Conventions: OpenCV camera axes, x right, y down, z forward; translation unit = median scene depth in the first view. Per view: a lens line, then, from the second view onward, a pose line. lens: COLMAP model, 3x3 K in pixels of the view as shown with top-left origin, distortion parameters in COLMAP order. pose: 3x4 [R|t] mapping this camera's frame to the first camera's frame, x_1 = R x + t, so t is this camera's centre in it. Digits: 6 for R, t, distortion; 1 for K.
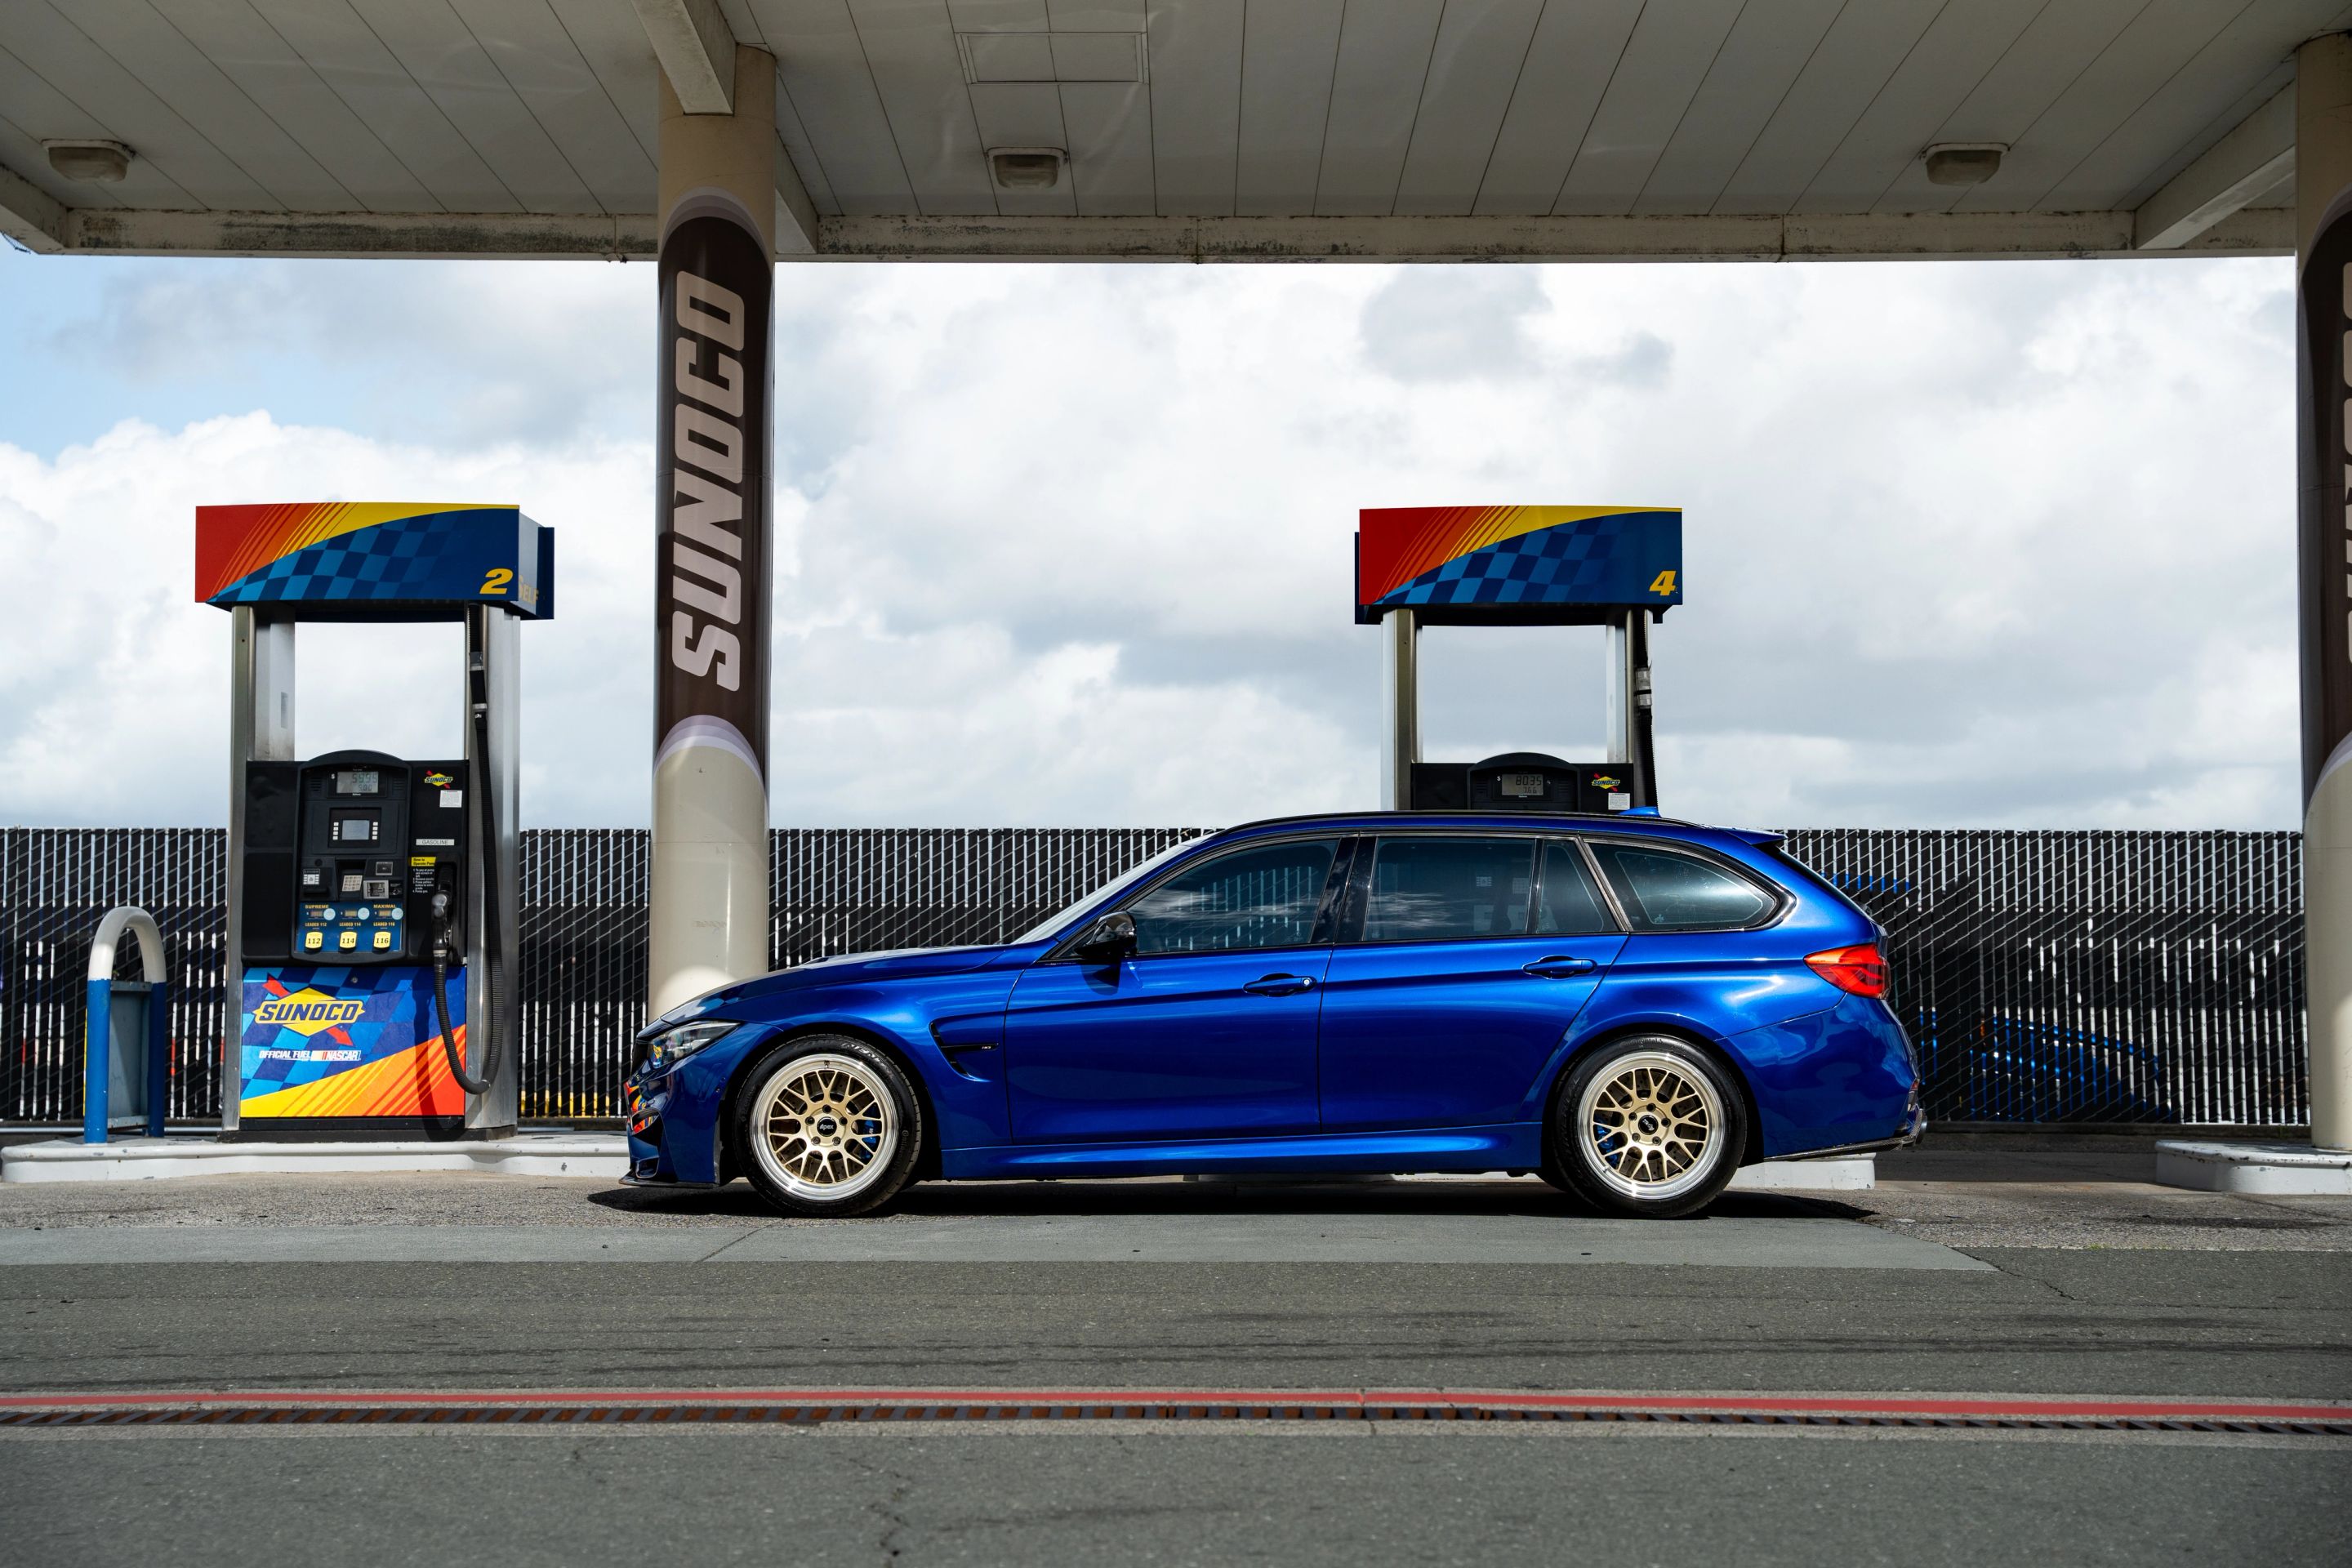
lens RADIAL K [[3573.9, 0, 1176.0], [0, 3573.9, 784.0], [0, 0, 1]] dist [0.112013, 0.099022]
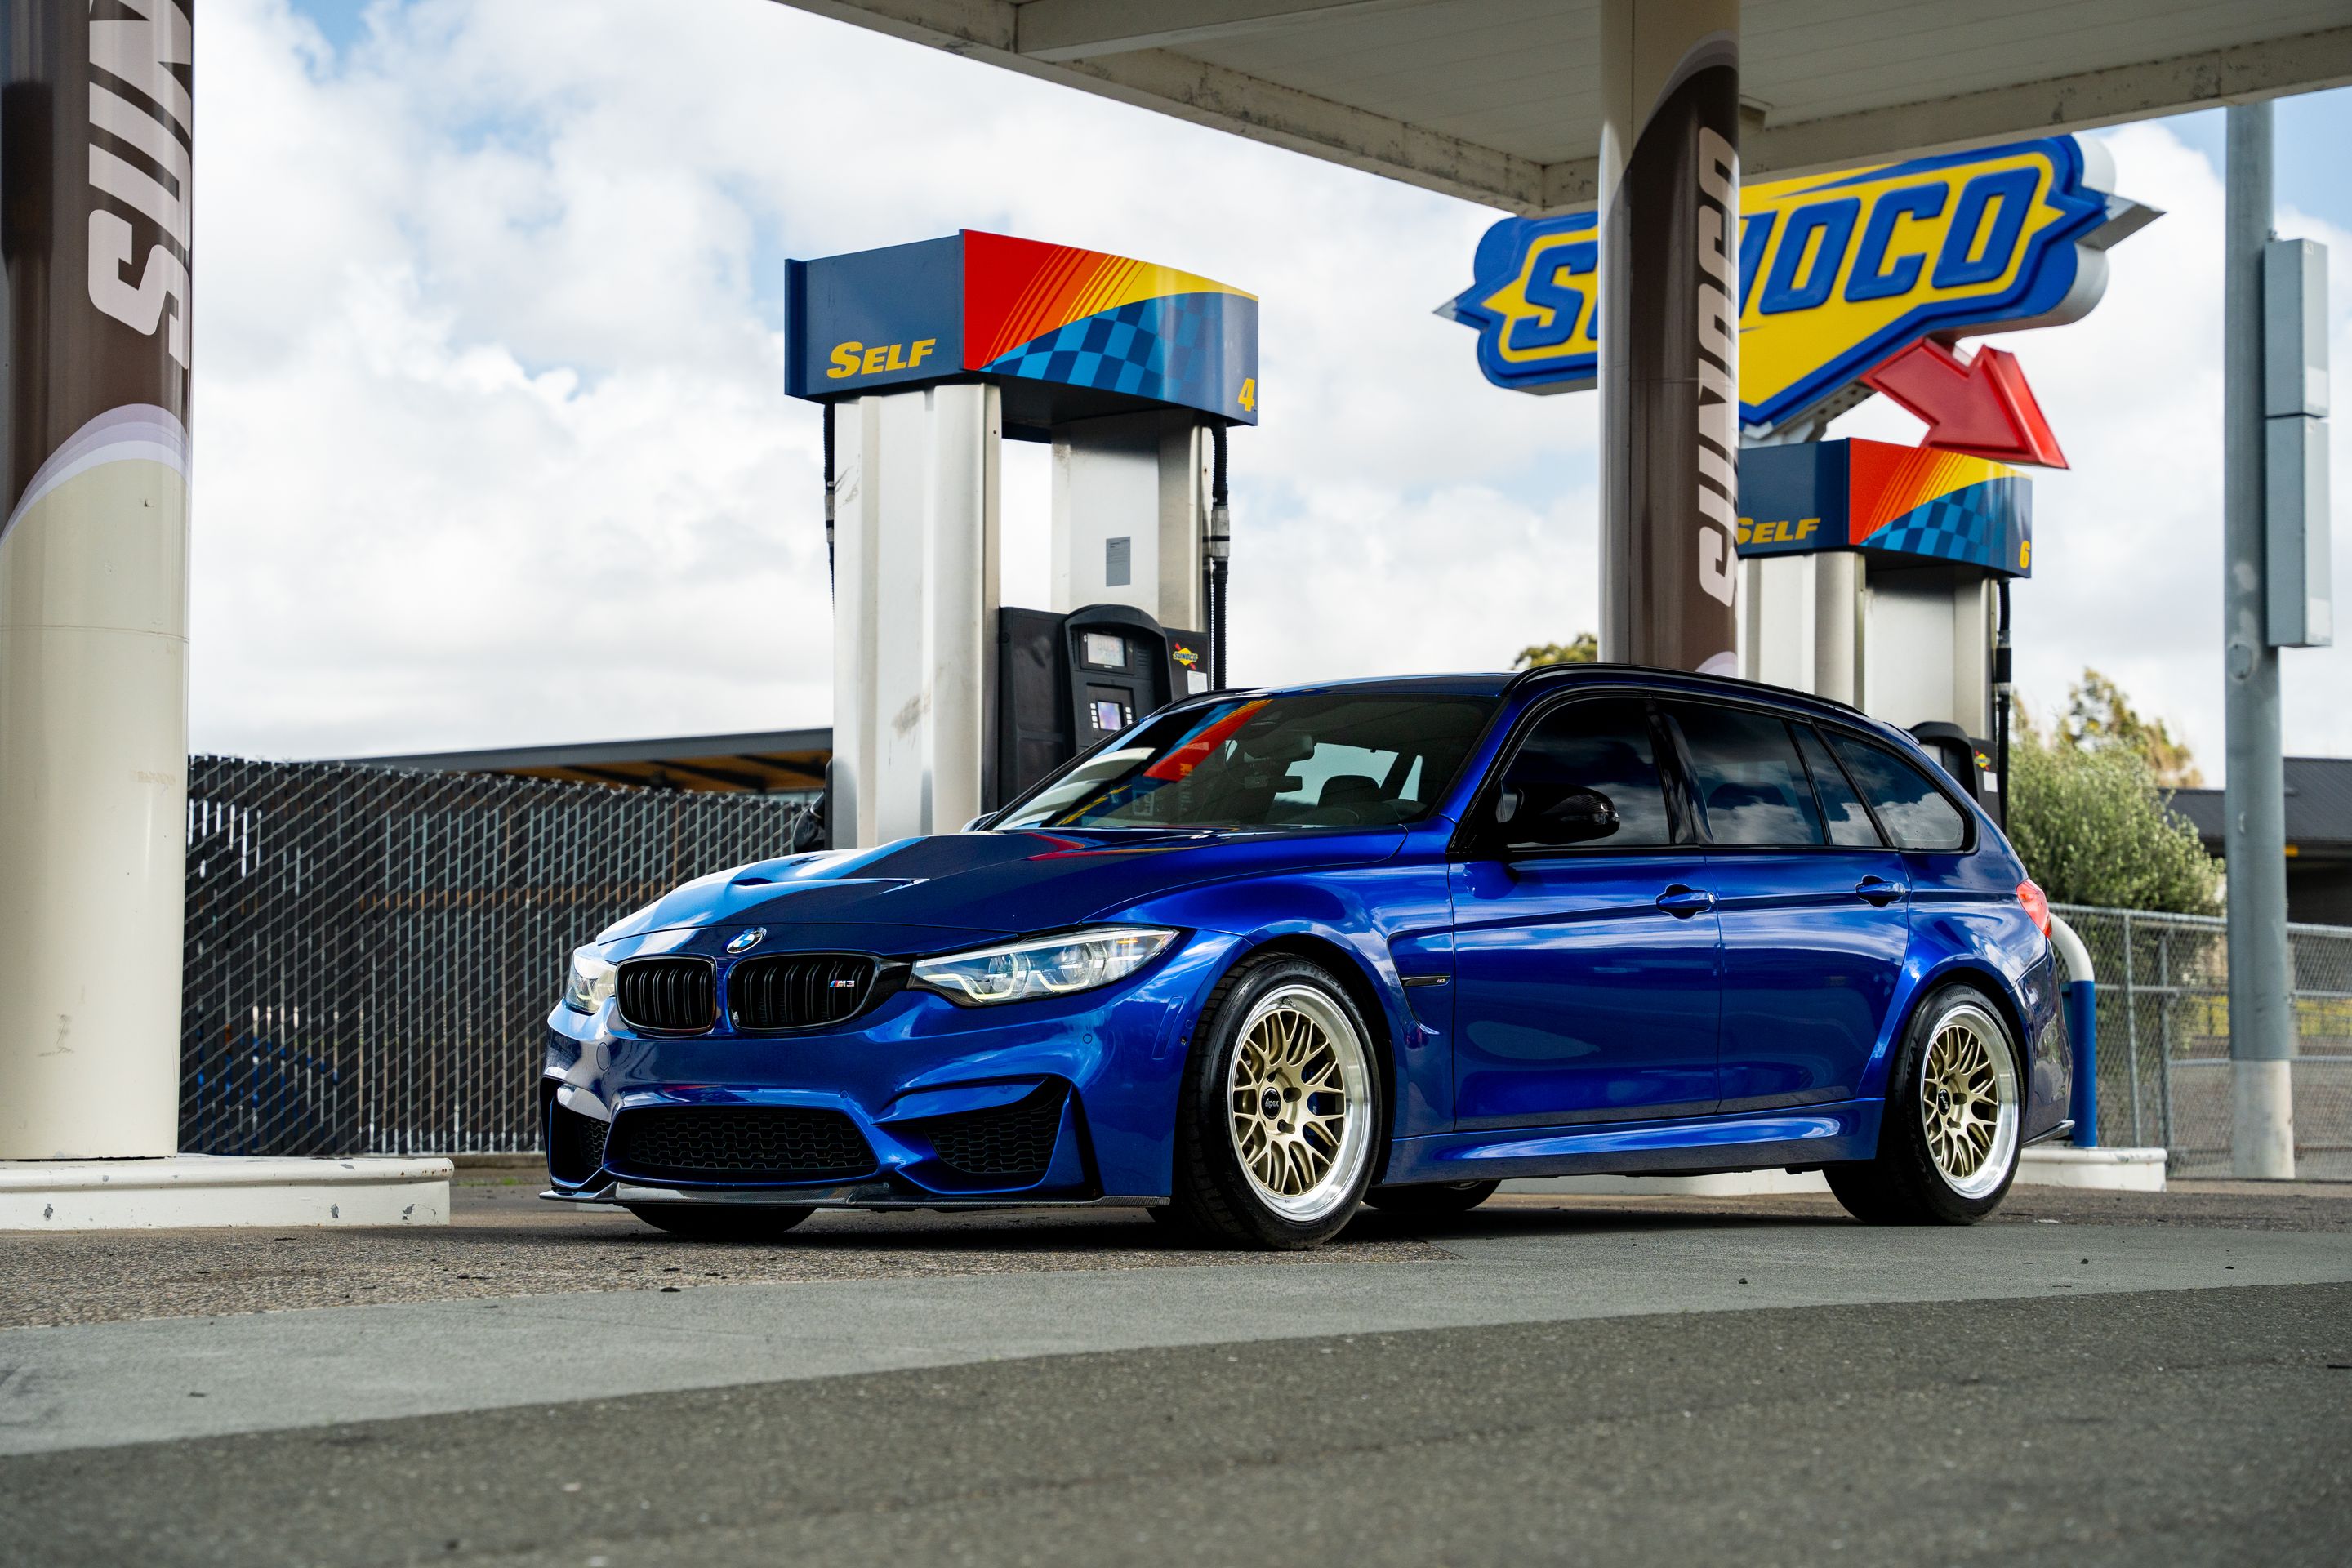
lens RADIAL K [[4323.2, 0, 1214.4], [0, 4323.2, 790.9], [0, 0, 1]] dist [0.212365, 0.353473]
pose [[0.632139, 0.057292, 0.772734, -0.562281], [-0.053404, 0.998113, -0.030314, 0.053805], [-0.773013, -0.022104, 0.634005, 0.442377]]
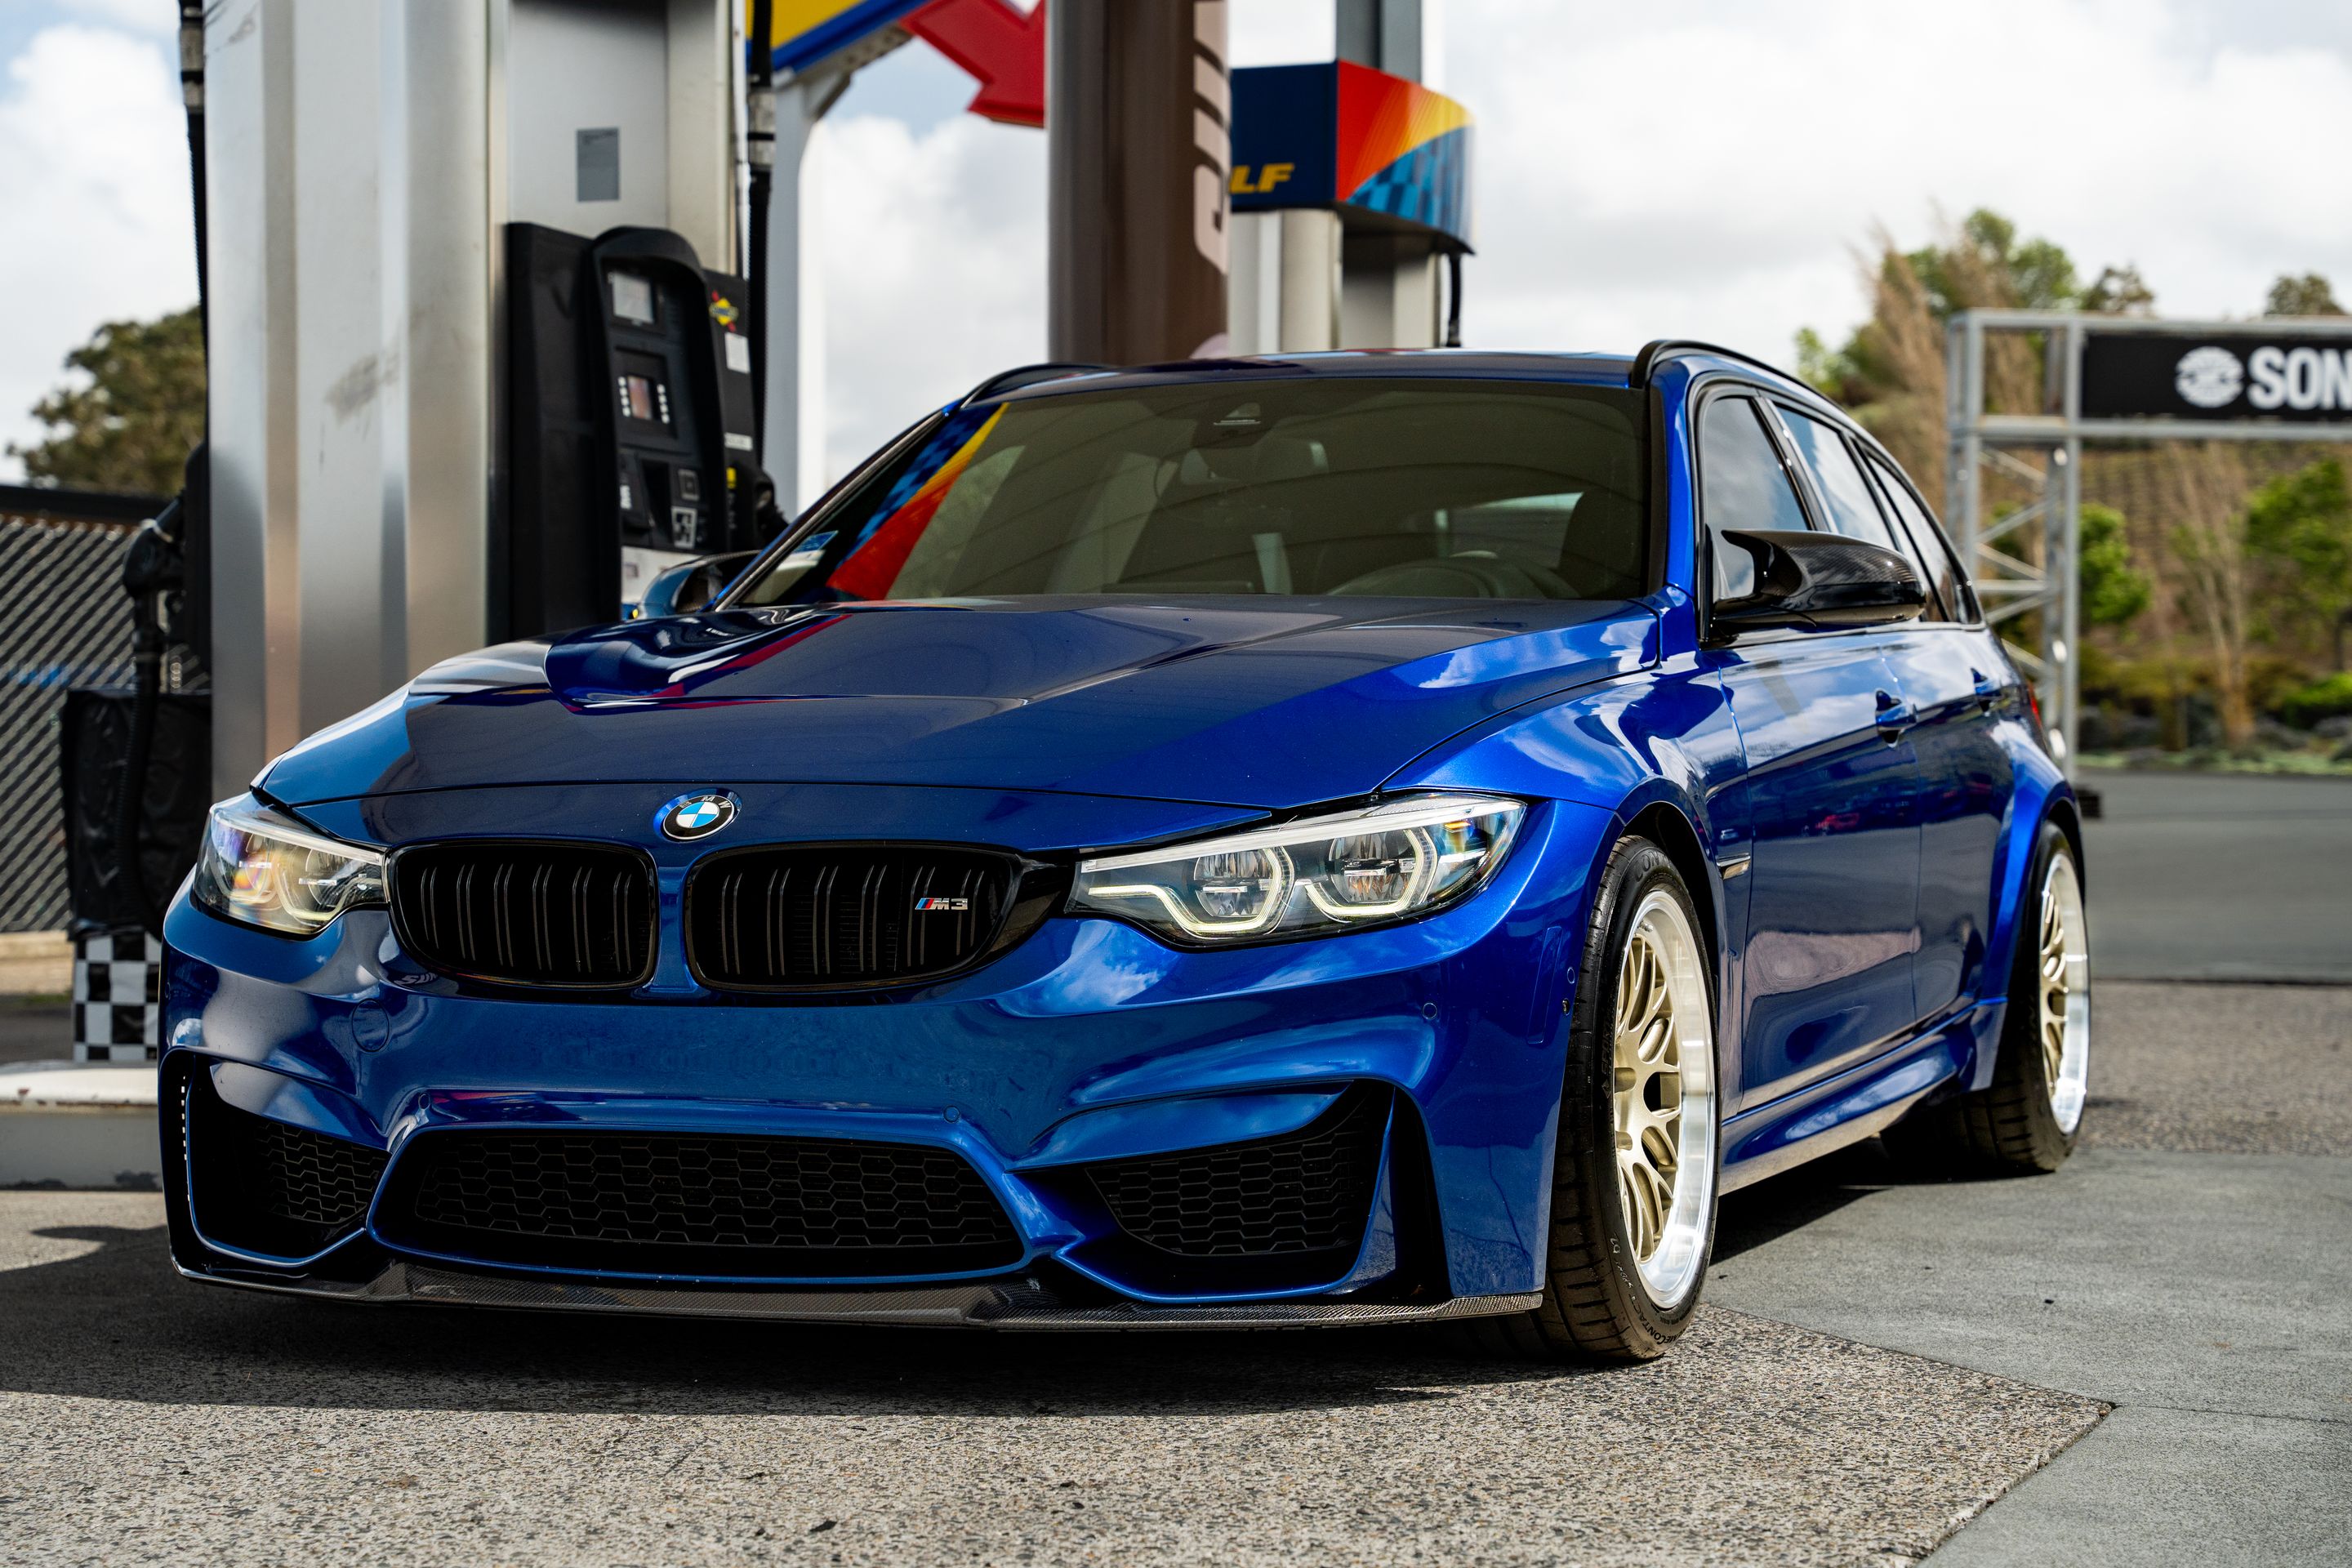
lens RADIAL K [[4290.0, 0, 1176.0], [0, 4290.0, 784.0], [0, 0, 1]] dist [0.232548, 0.068621]
pose [[0.356729, 0.003017, 0.934203, -0.415925], [-0.062157, 0.997856, 0.020512, 0.048698], [-0.932138, -0.065384, 0.356151, 0.736579]]
